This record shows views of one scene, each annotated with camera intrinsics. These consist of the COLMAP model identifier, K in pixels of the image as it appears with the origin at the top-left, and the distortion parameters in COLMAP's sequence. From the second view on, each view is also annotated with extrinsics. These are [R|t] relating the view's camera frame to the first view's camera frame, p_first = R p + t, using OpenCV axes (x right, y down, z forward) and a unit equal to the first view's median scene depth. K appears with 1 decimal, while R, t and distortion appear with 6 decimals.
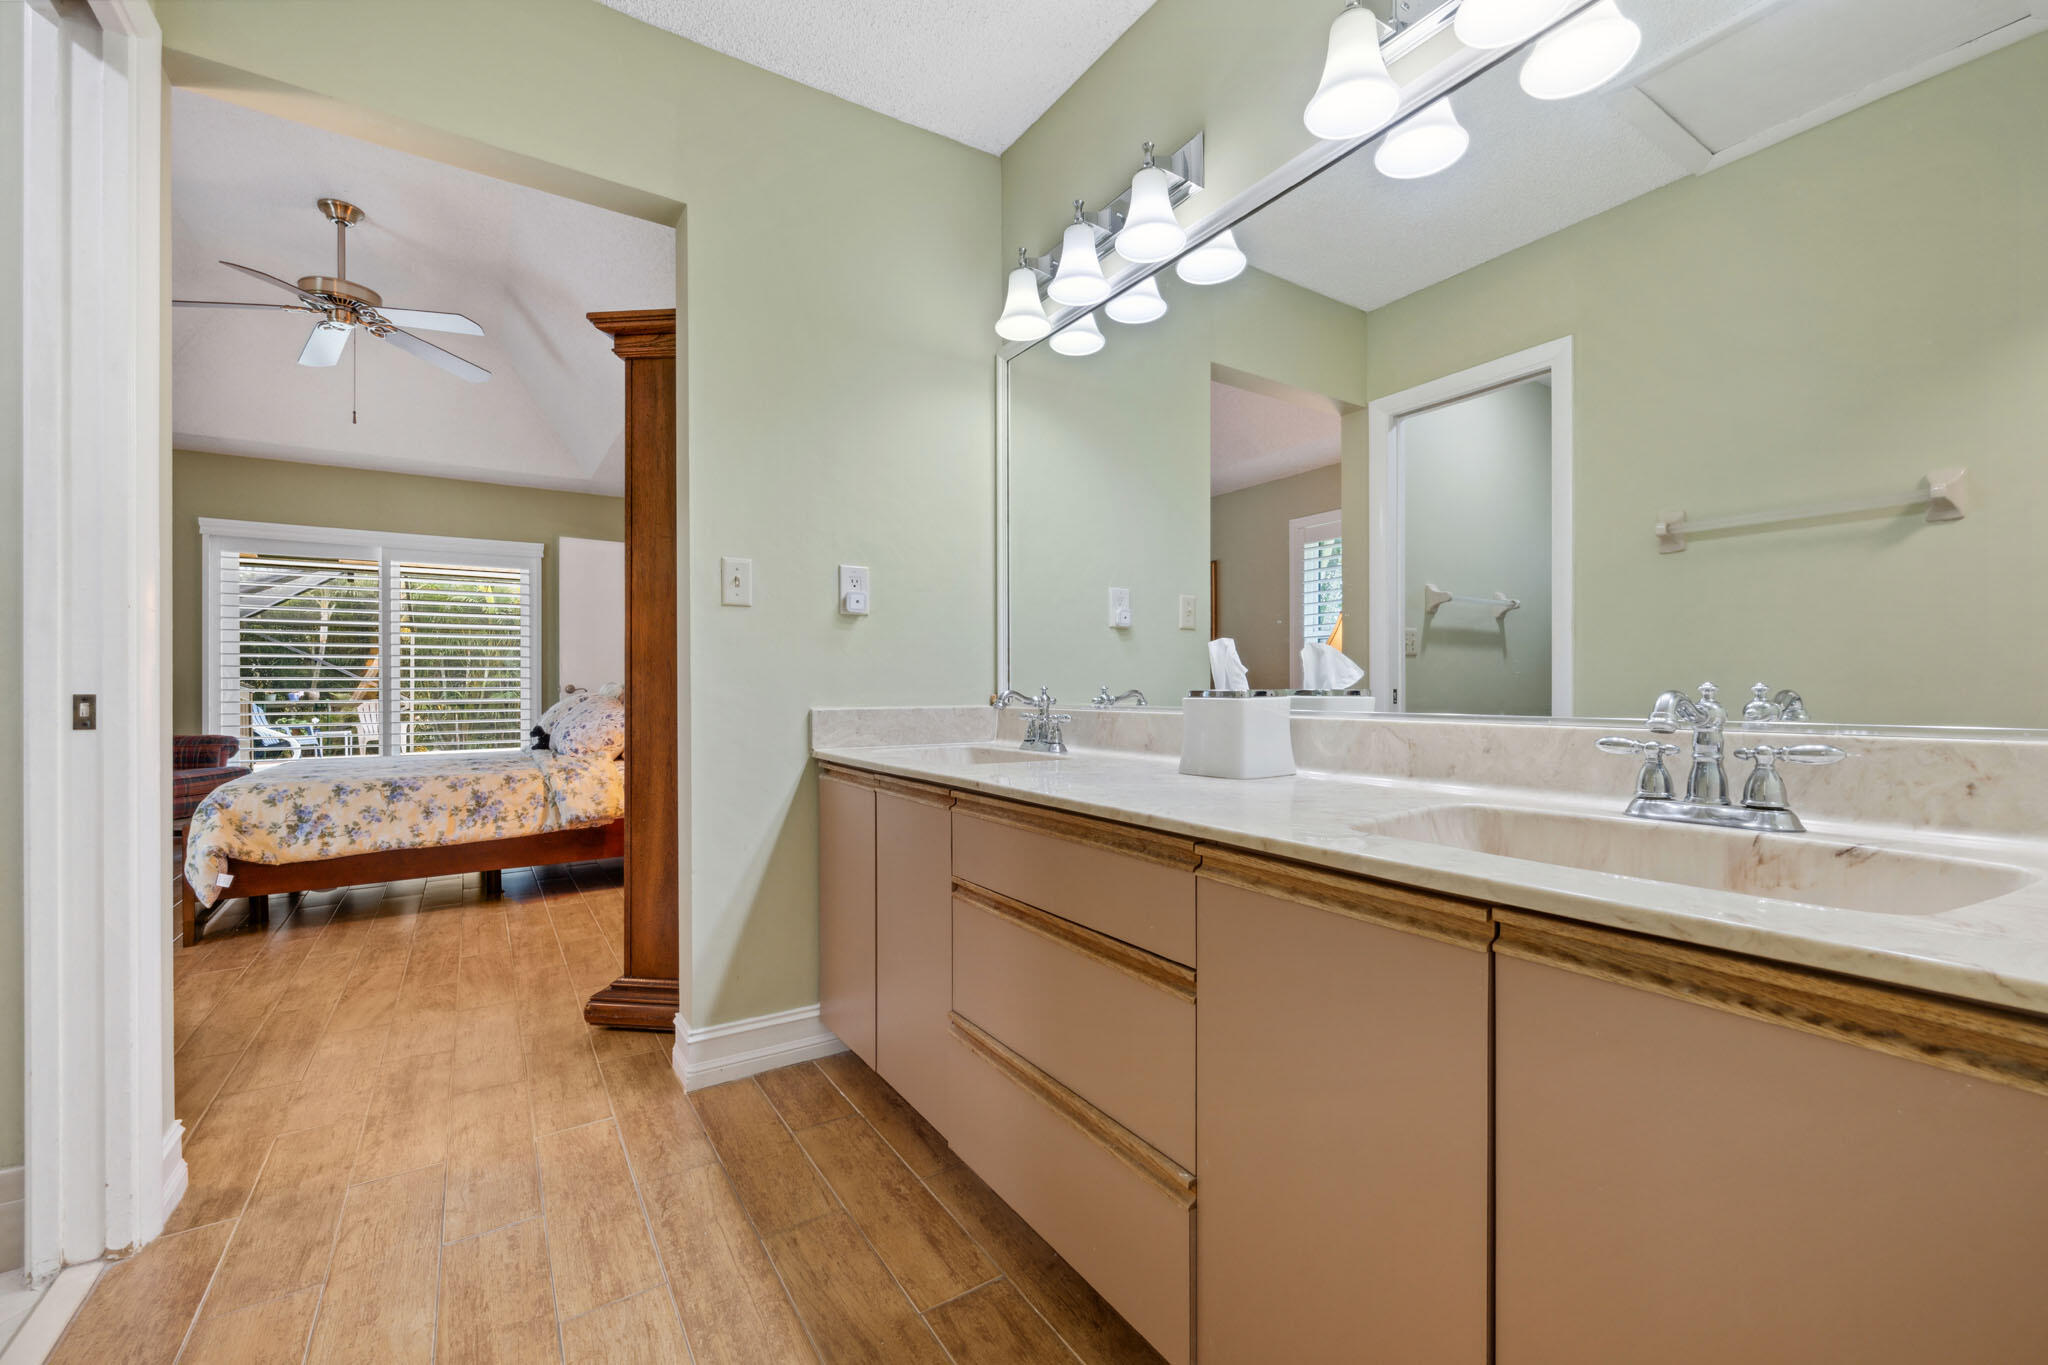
lens RADIAL K [[839.3, 0, 1026.9], [0, 839.3, 699.3], [0, 0, 1]] dist [0.000833, 0.000058]
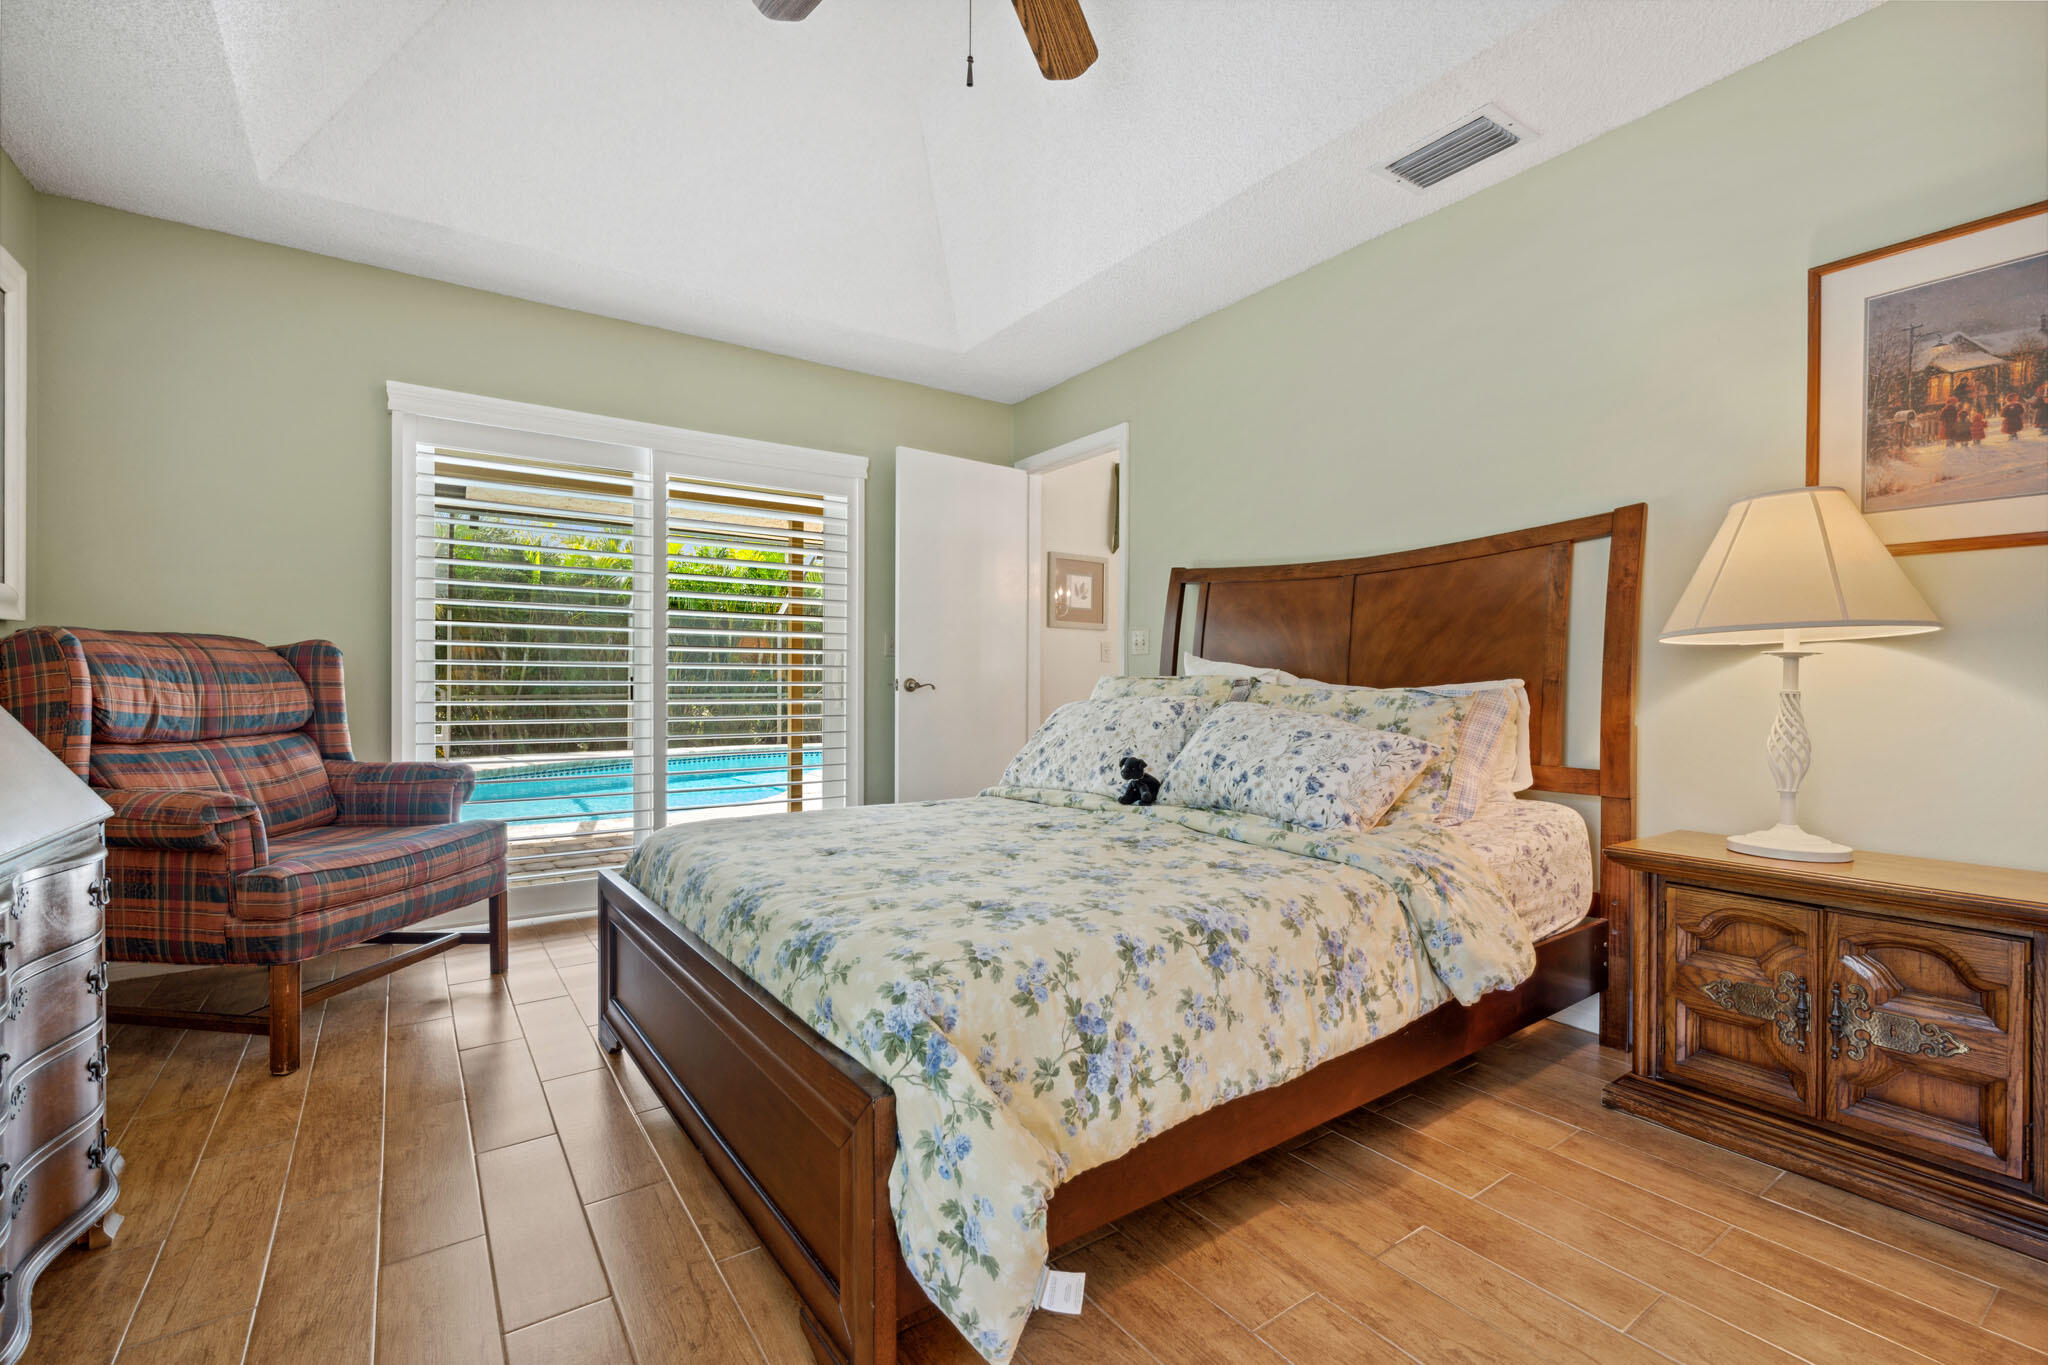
lens RADIAL K [[897.6, 0, 1035.2], [0, 897.6, 675.6], [0, 0, 1]] dist [0.004464, 0.000146]
pose [[0.999168, 0.009653, 0.039620, -0.811122], [-0.008853, 0.999755, -0.020302, -0.010009], [-0.039806, 0.019934, 0.999009, 0.538393]]
